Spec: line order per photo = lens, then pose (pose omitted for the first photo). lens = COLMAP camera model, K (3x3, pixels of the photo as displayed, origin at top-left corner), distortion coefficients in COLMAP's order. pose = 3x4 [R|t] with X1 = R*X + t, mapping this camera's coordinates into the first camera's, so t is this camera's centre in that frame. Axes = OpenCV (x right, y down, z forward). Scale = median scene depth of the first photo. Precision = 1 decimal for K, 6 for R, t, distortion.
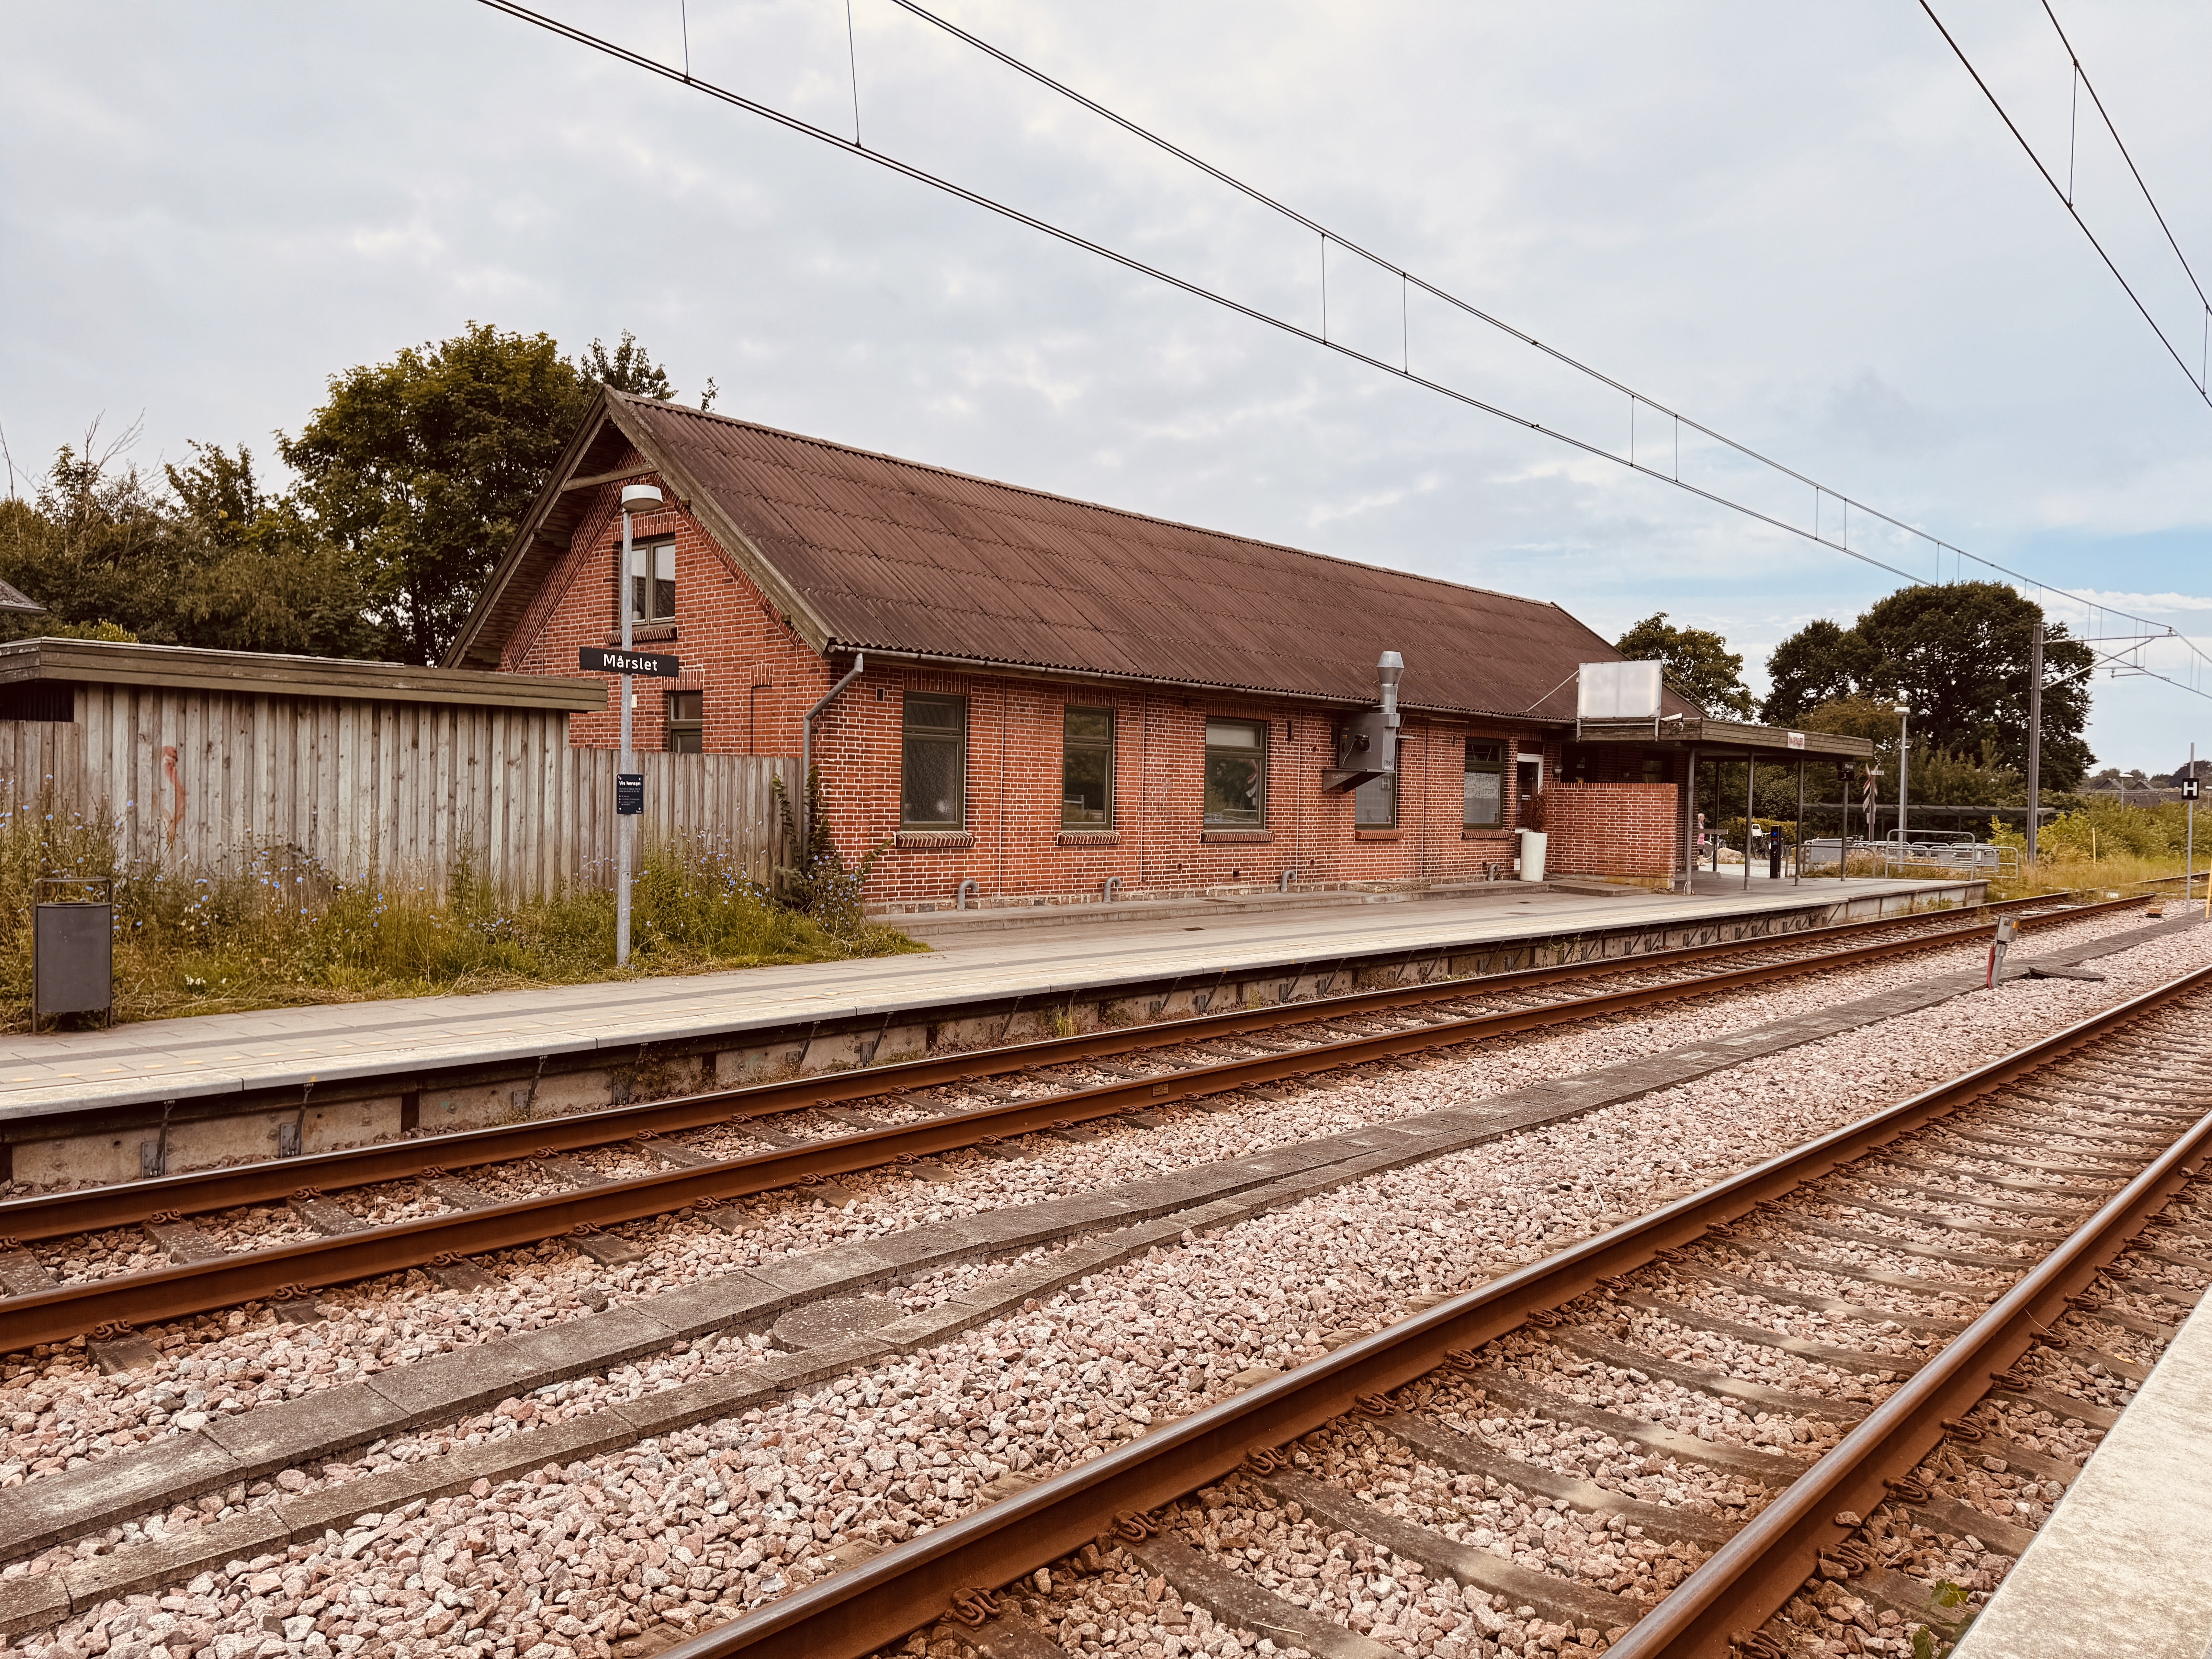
lens RADIAL K [[1528.3, 0, 1094.4], [0, 1528.3, 840.5], [0, 0, 1]] dist [0.161277, -0.278080]
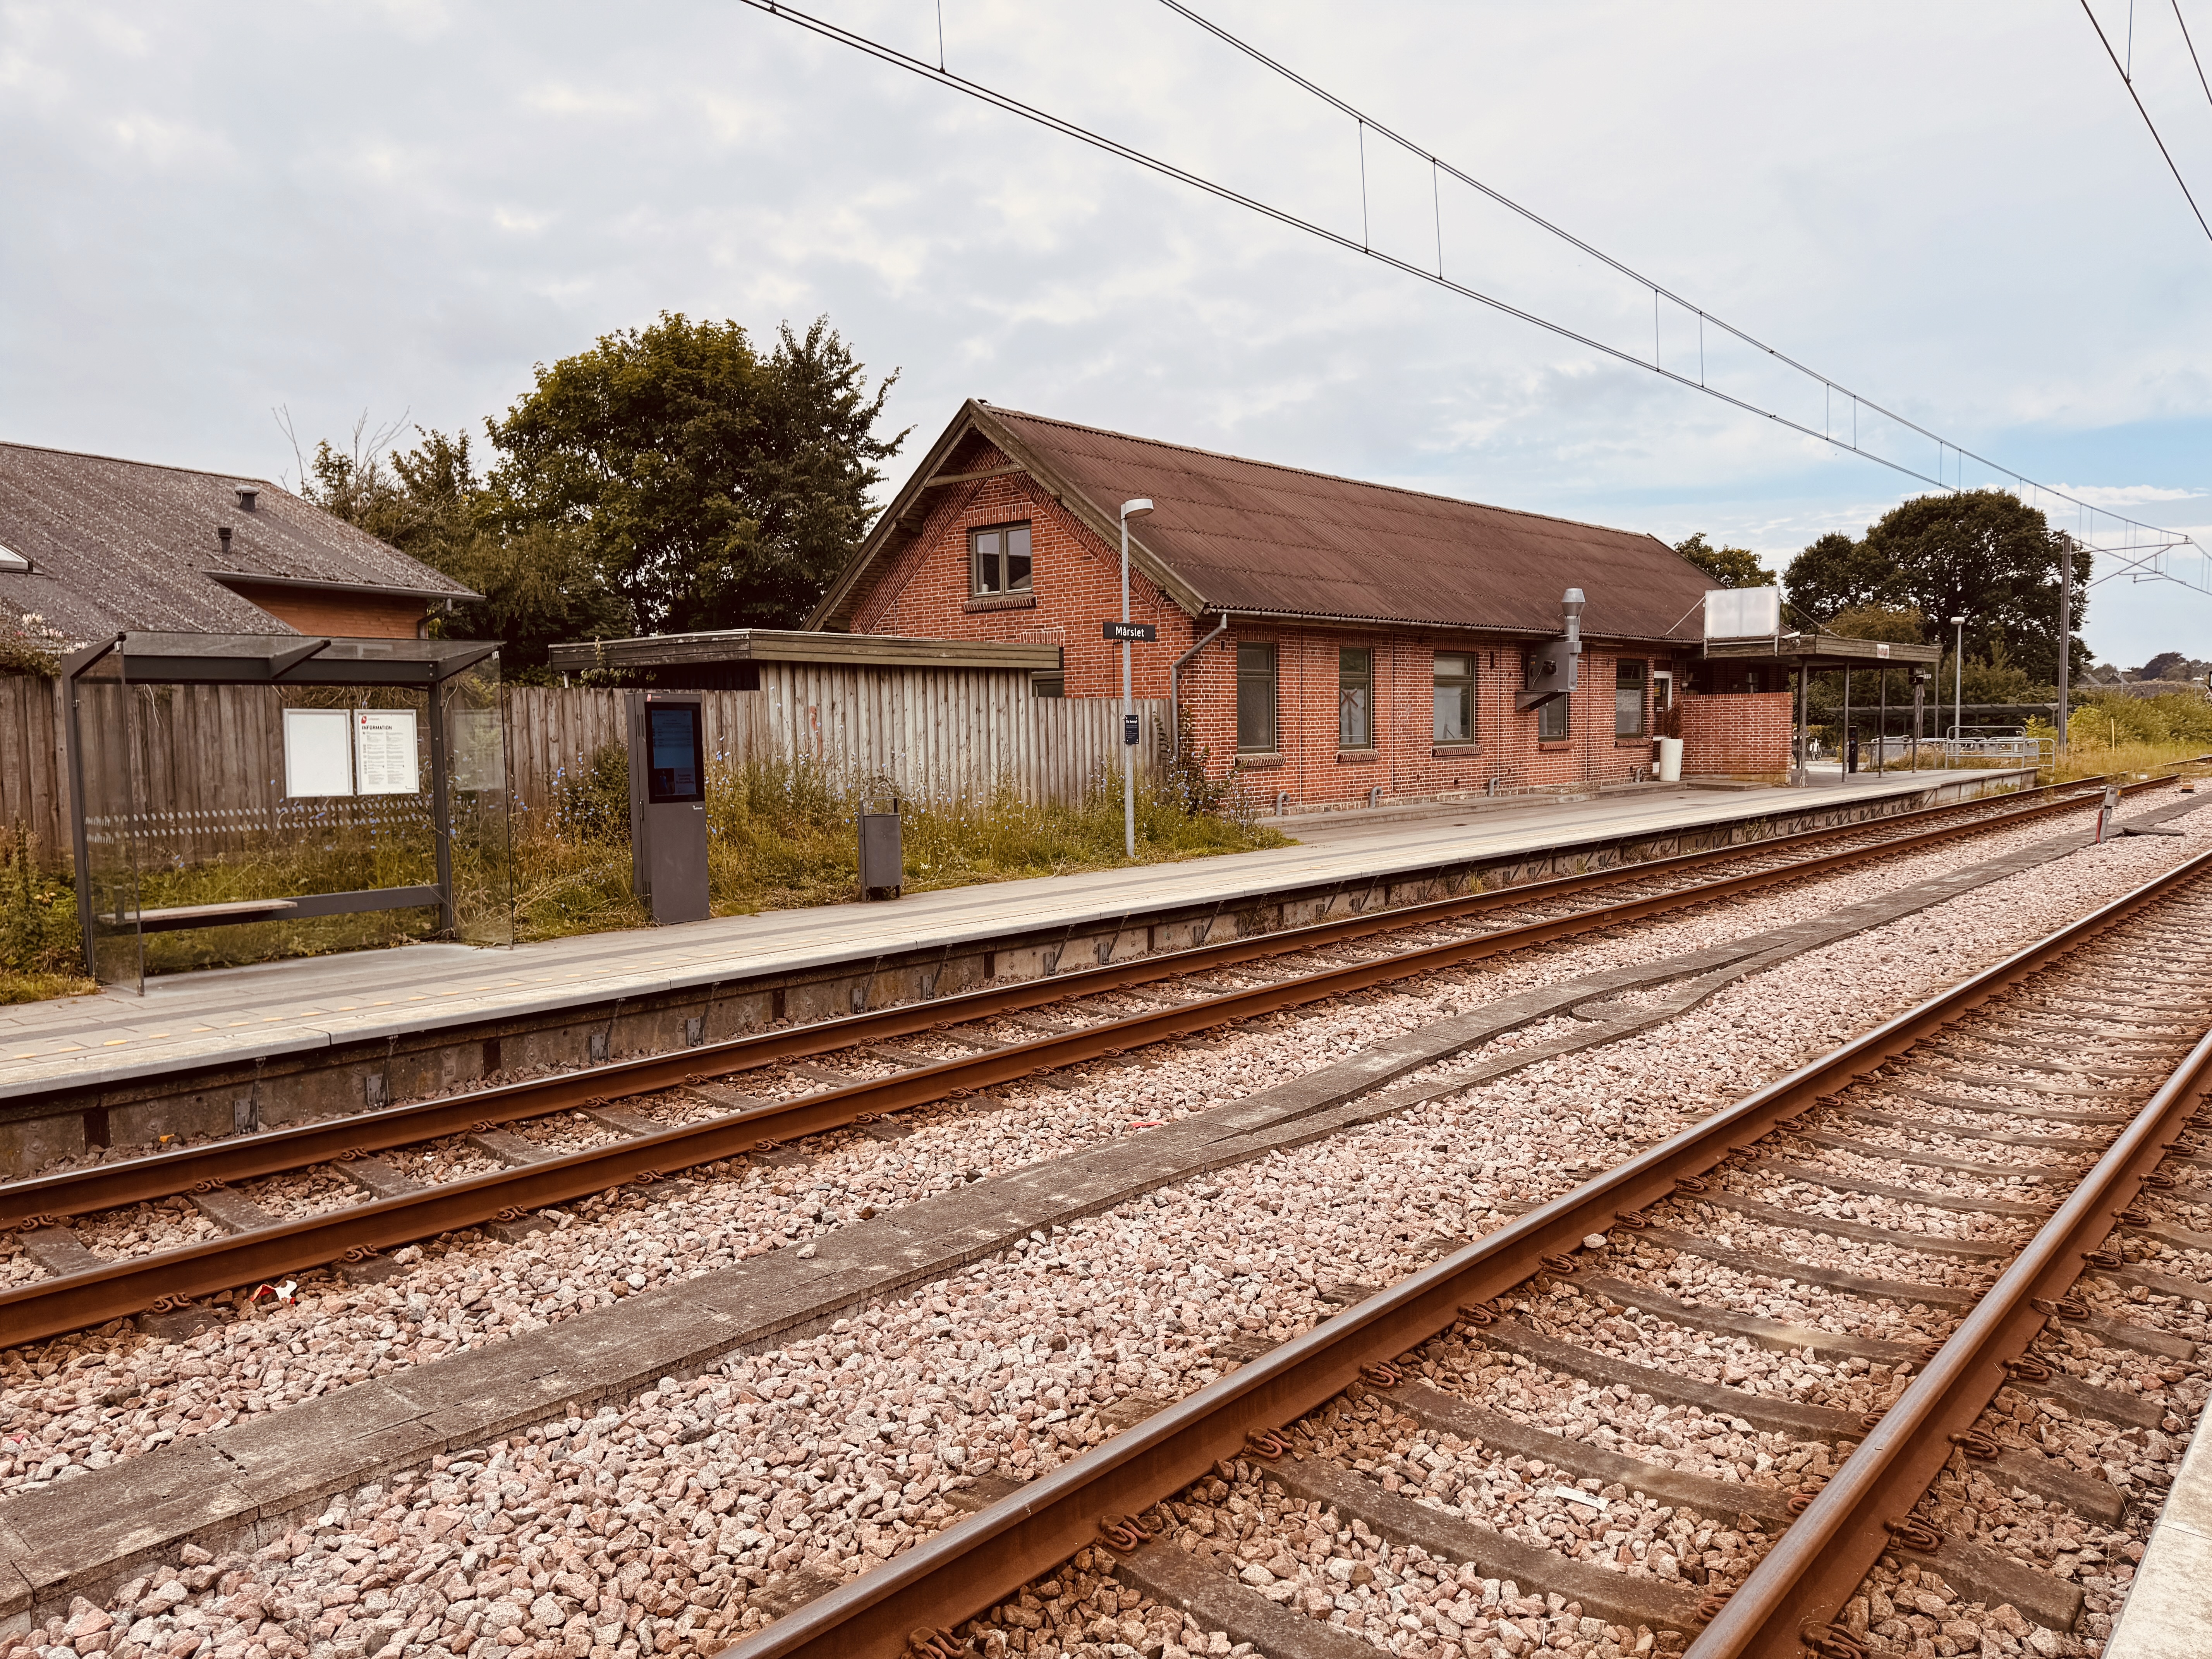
lens RADIAL K [[1531.7, 0, 1123.0], [0, 1531.7, 839.3], [0, 0, 1]] dist [0.177581, -0.332377]
pose [[0.998852, -0.039907, 0.026511, -0.197287], [0.038752, 0.998335, 0.042735, 0.004701], [-0.028172, -0.041659, 0.998735, -0.194643]]
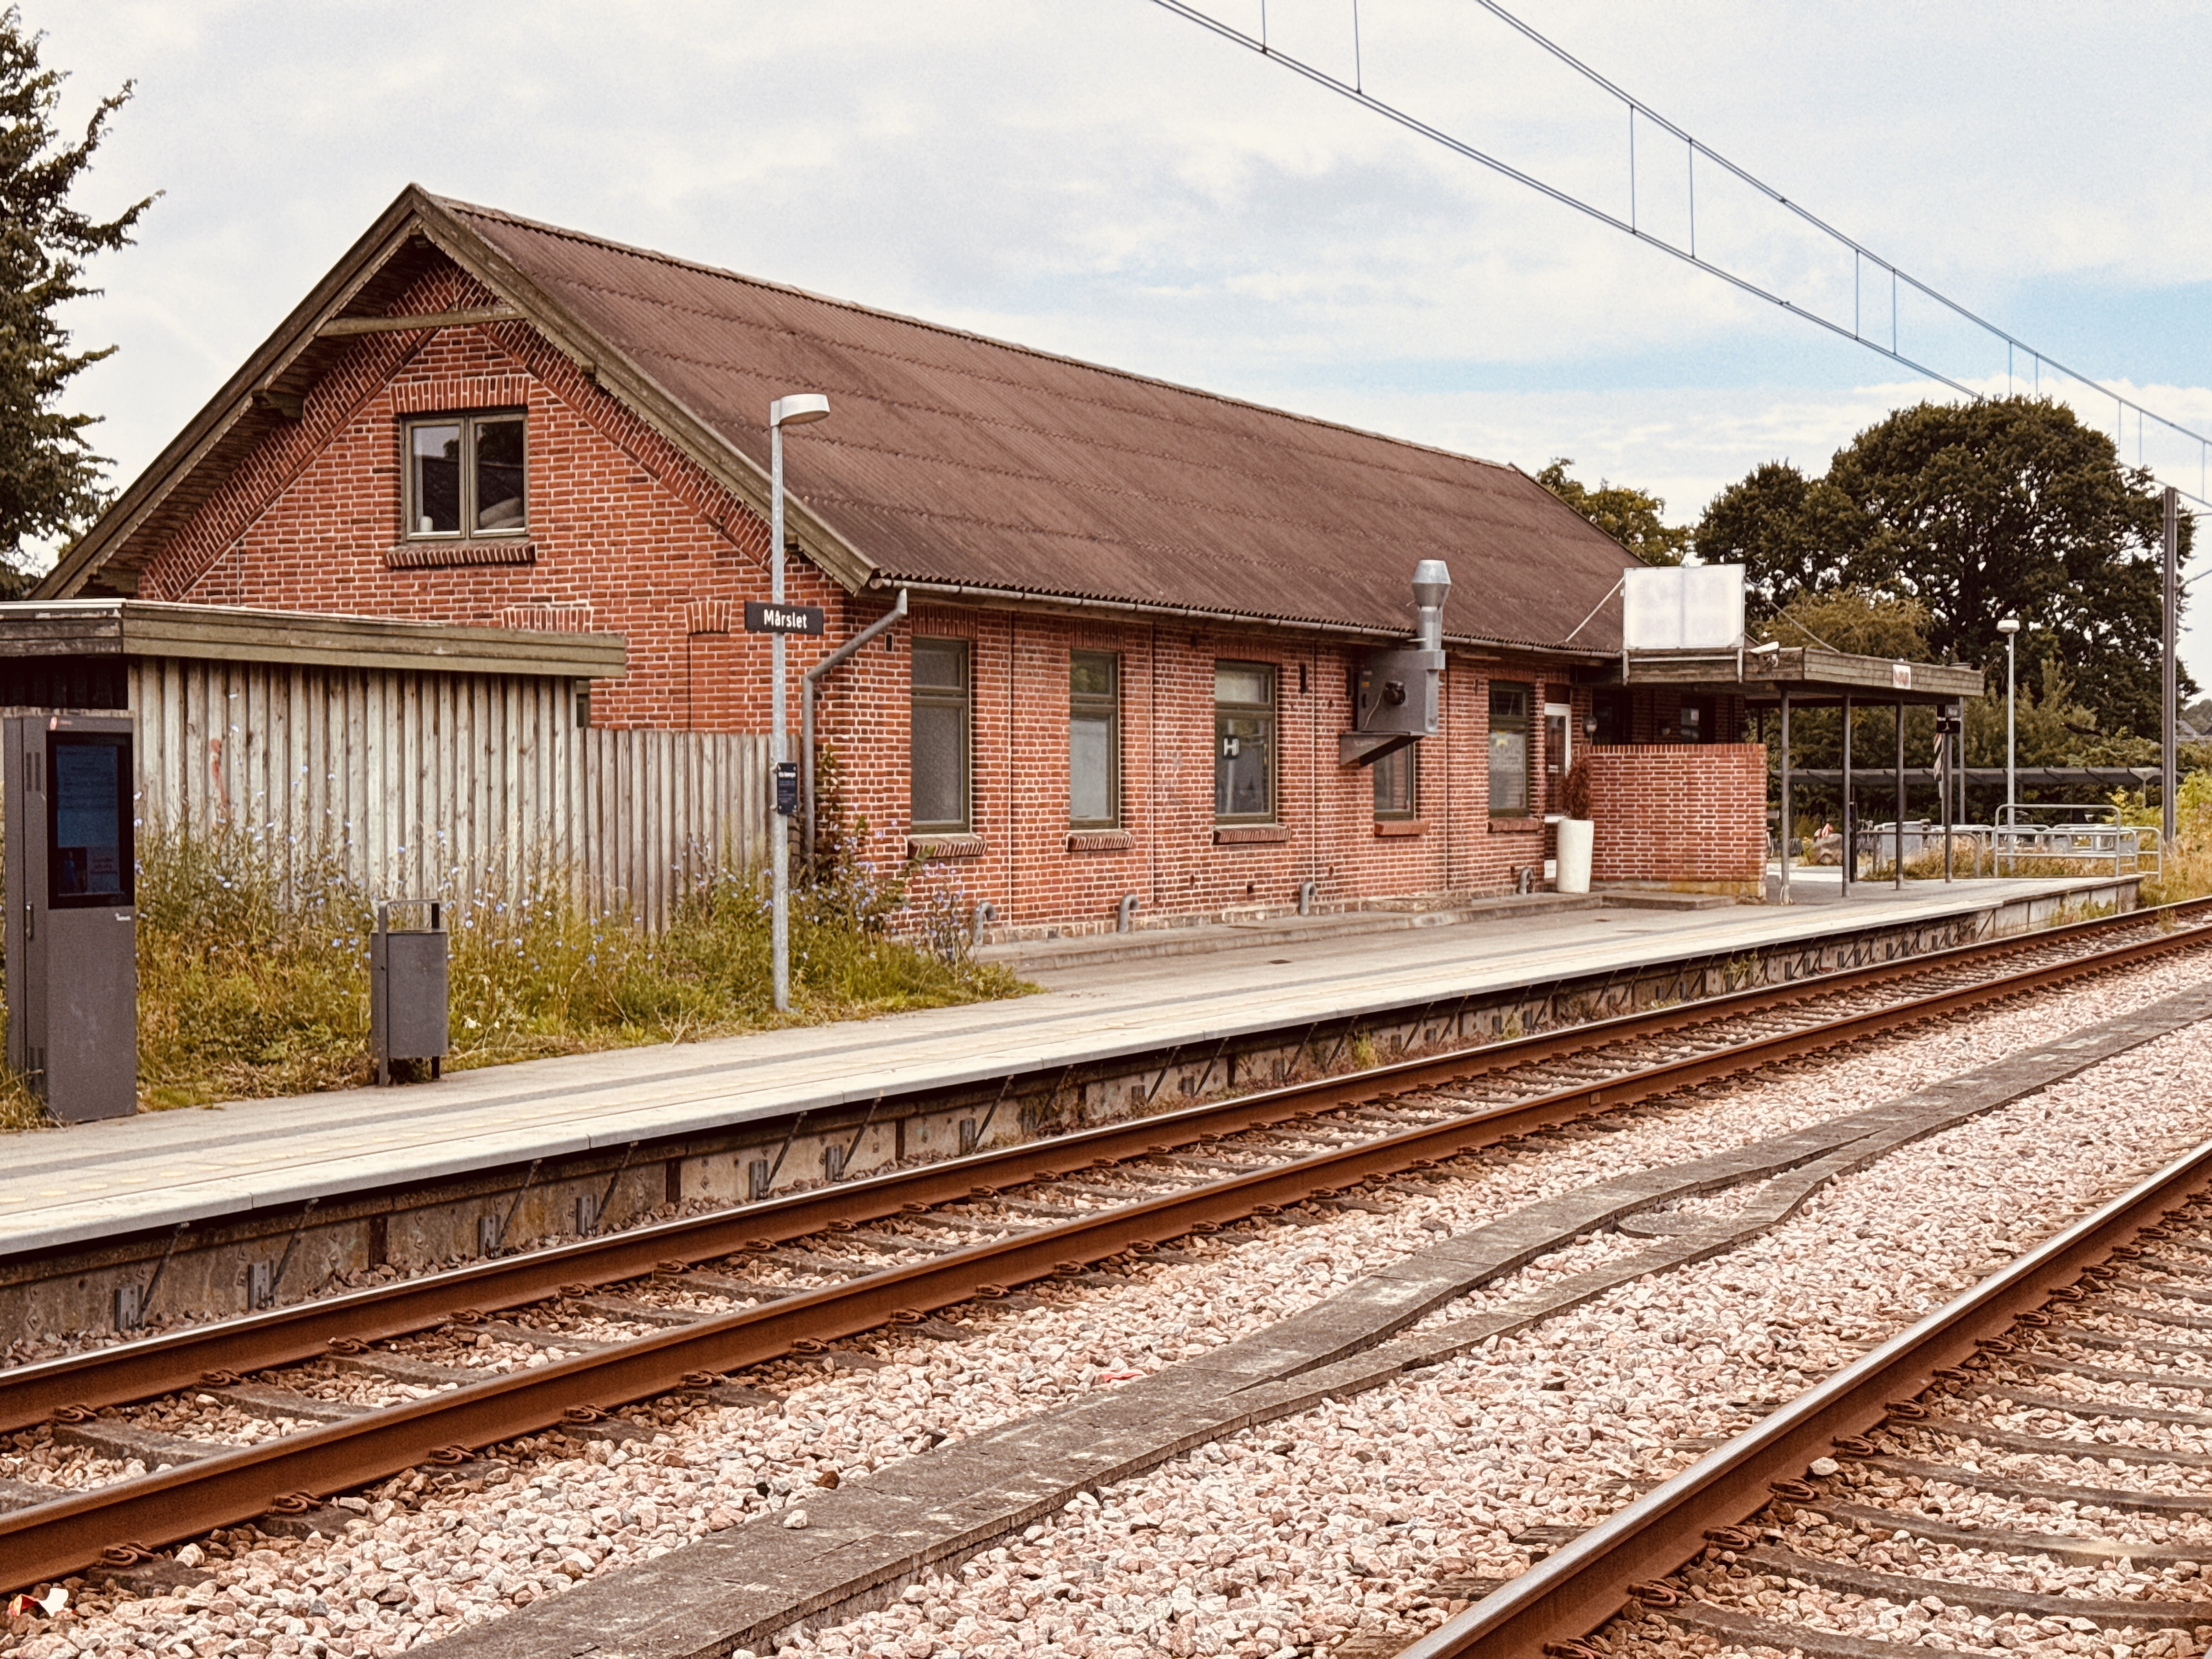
lens RADIAL K [[3060.0, 0, 1128.5], [0, 3060.0, 832.5], [0, 0, 1]] dist [0.205311, -0.363507]
pose [[0.967121, -0.028853, 0.252676, -0.297682], [0.031922, 0.999458, -0.008054, 0.005660], [-0.252307, 0.015855, 0.967517, -0.300585]]
